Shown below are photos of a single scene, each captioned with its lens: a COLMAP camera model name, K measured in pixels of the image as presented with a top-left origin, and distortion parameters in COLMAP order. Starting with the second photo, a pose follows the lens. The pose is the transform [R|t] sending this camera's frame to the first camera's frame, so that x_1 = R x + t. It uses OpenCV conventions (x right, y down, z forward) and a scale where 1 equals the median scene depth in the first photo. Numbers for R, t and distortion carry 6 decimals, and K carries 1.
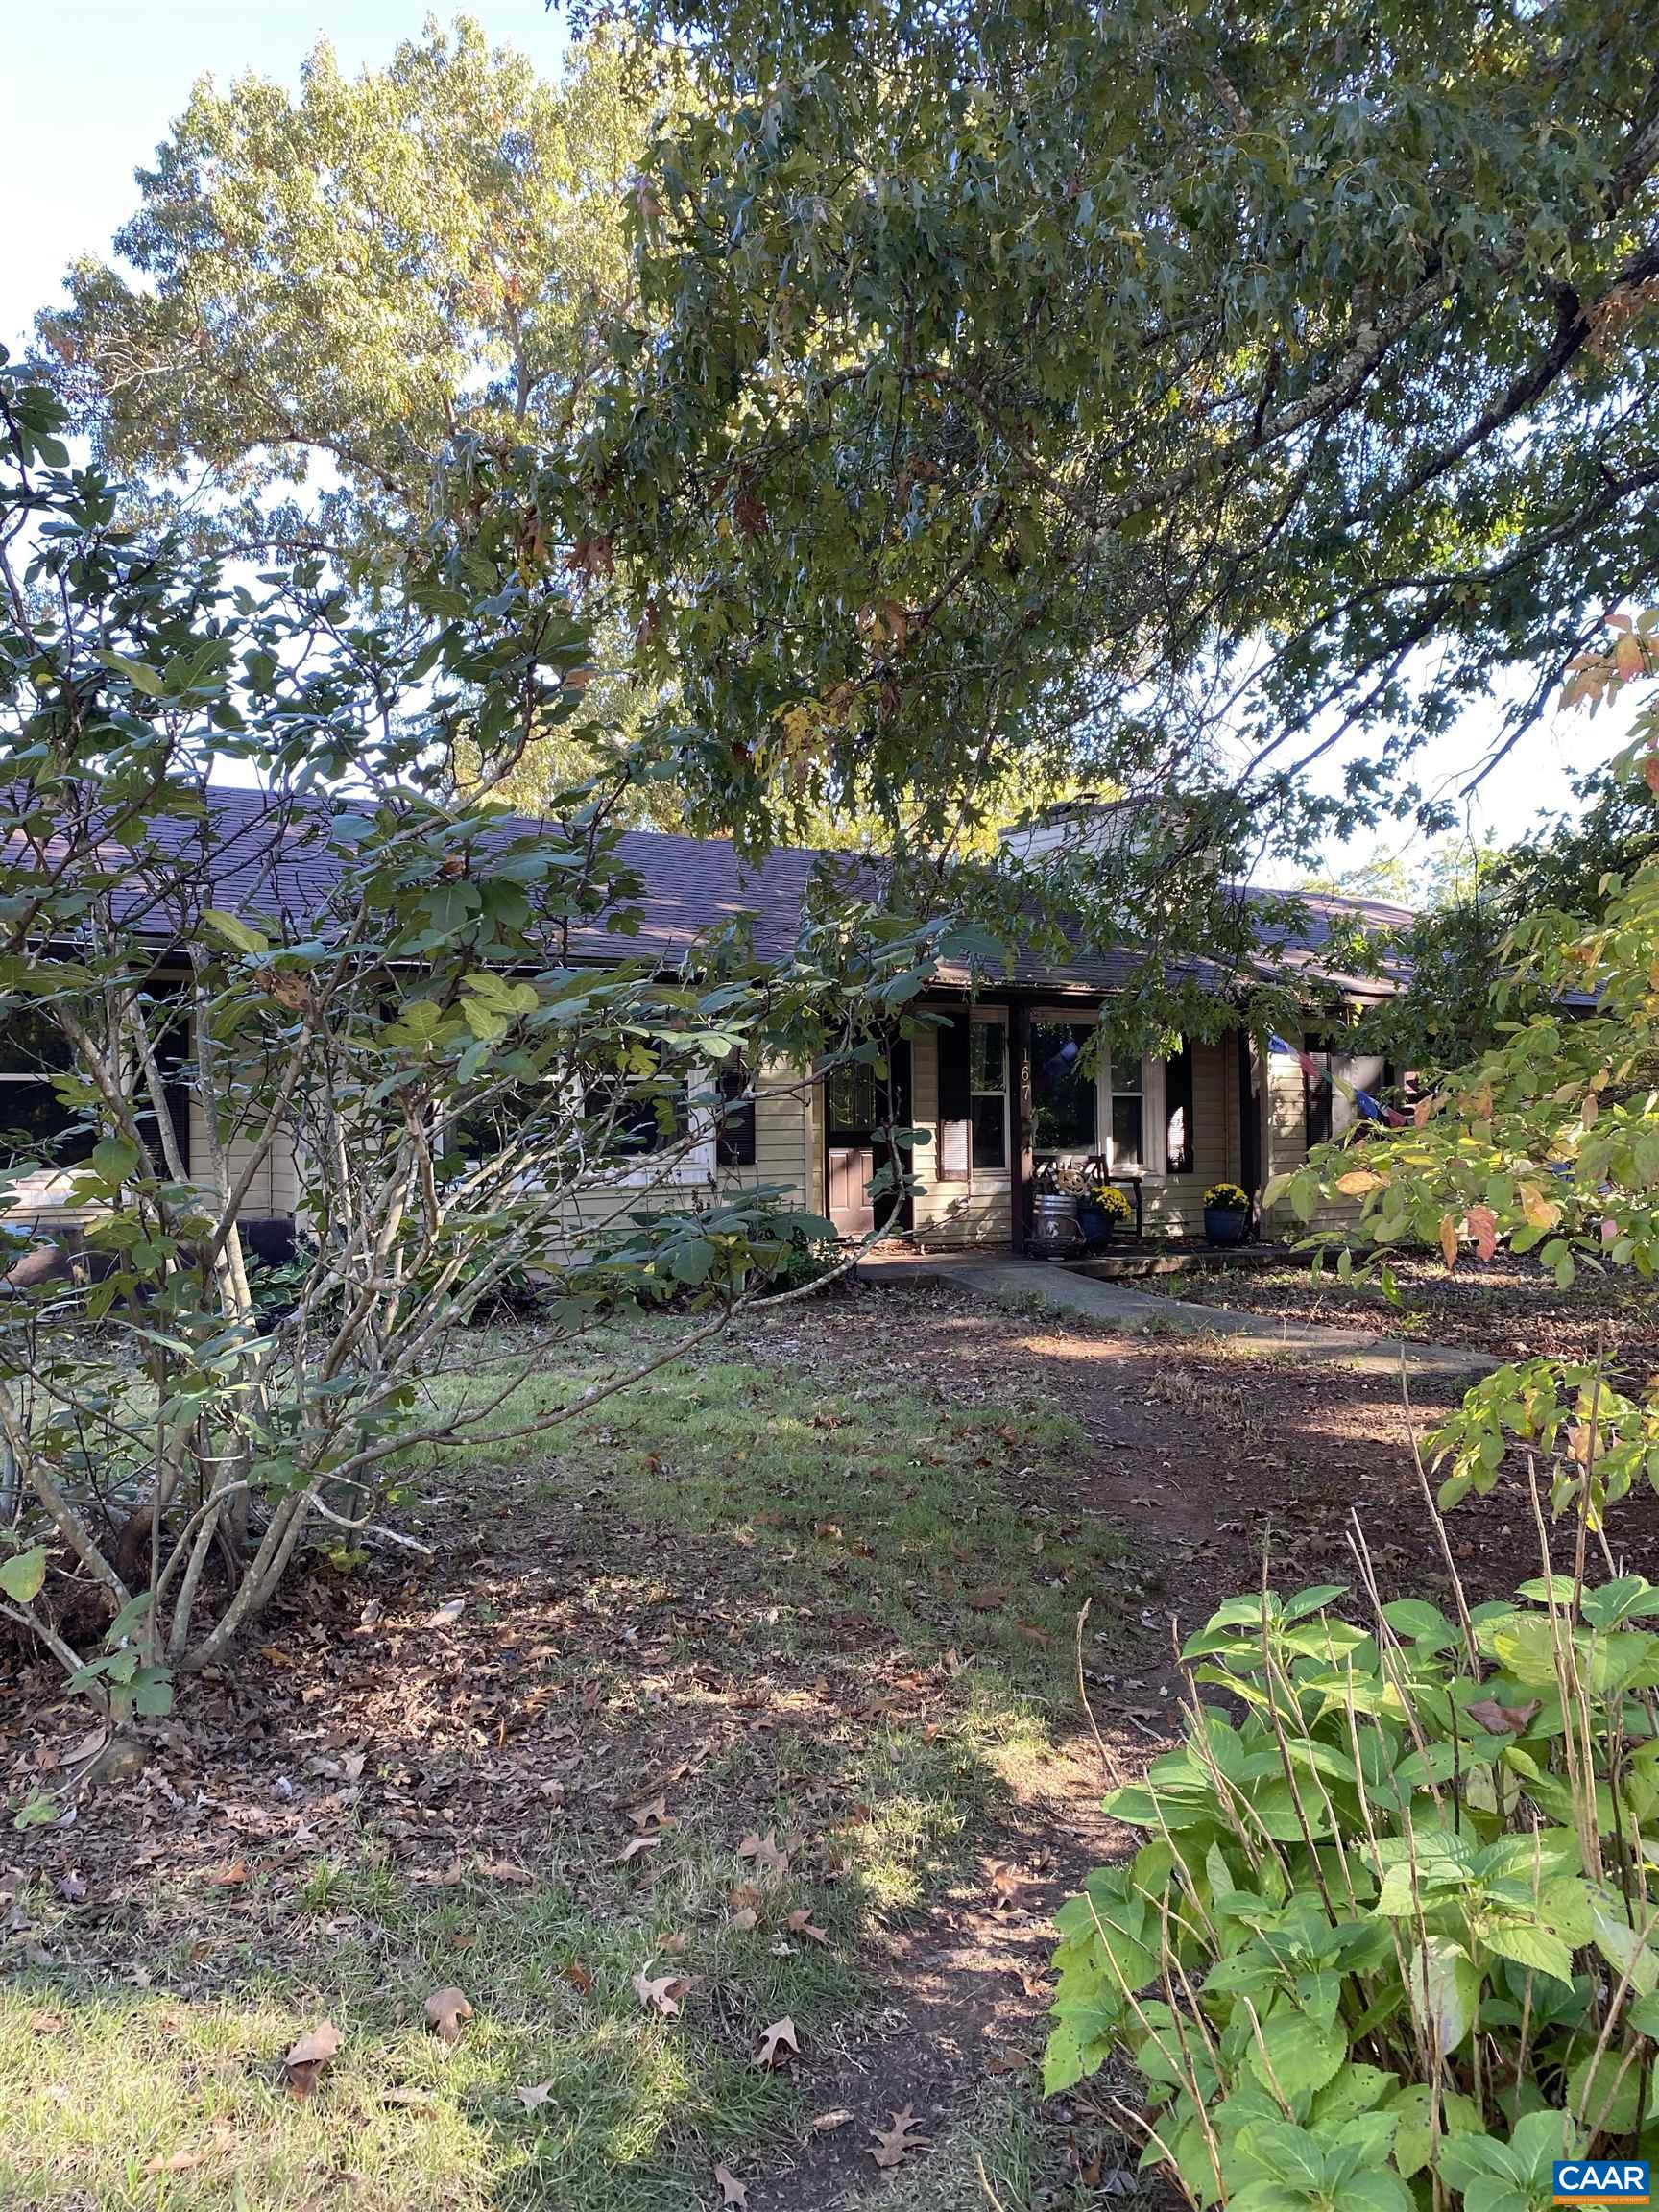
lens RADIAL K [[1666.5, 0, 823.3], [0, 1666.5, 1110.7], [0, 0, 1]] dist [0.061513, -0.086549]
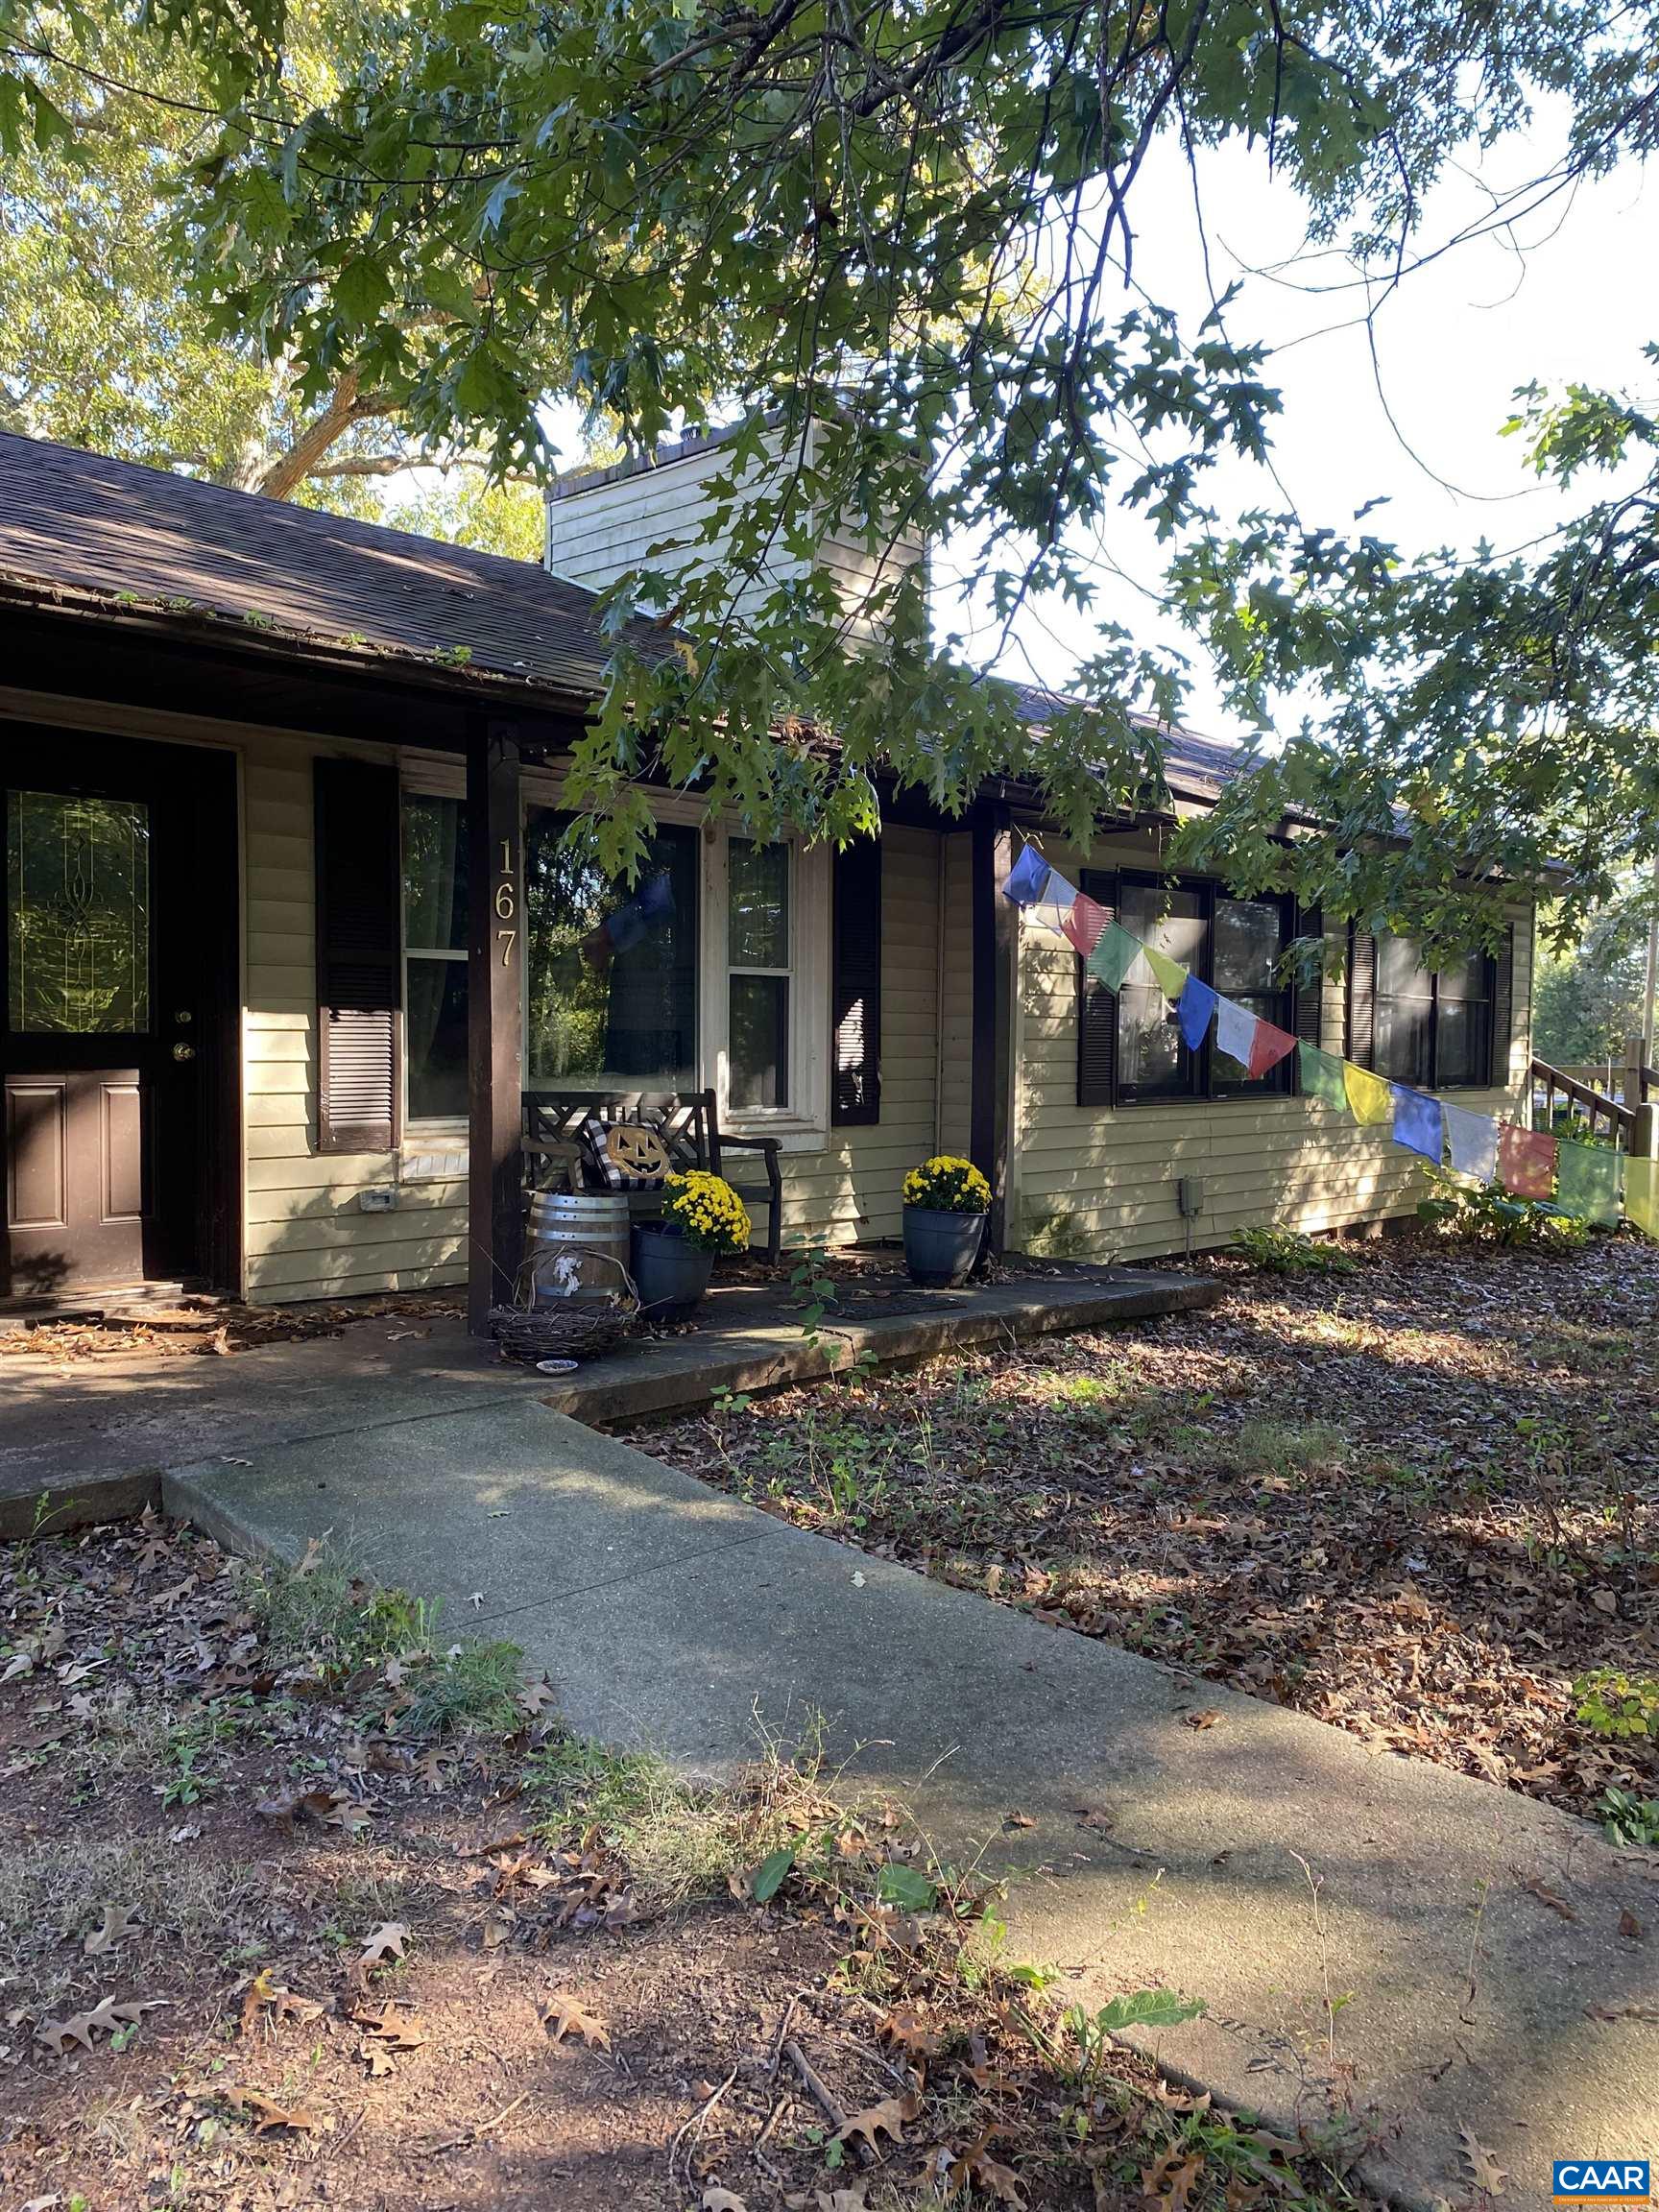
lens RADIAL K [[1666.5, 0, 829.9], [0, 1666.5, 1107.7], [0, 0, 1]] dist [0.061513, -0.086549]
pose [[0.979884, 0.013977, 0.199077, 0.105161], [-0.026089, 0.997955, 0.058350, 0.001645], [-0.197854, -0.062370, 0.978245, 0.509433]]
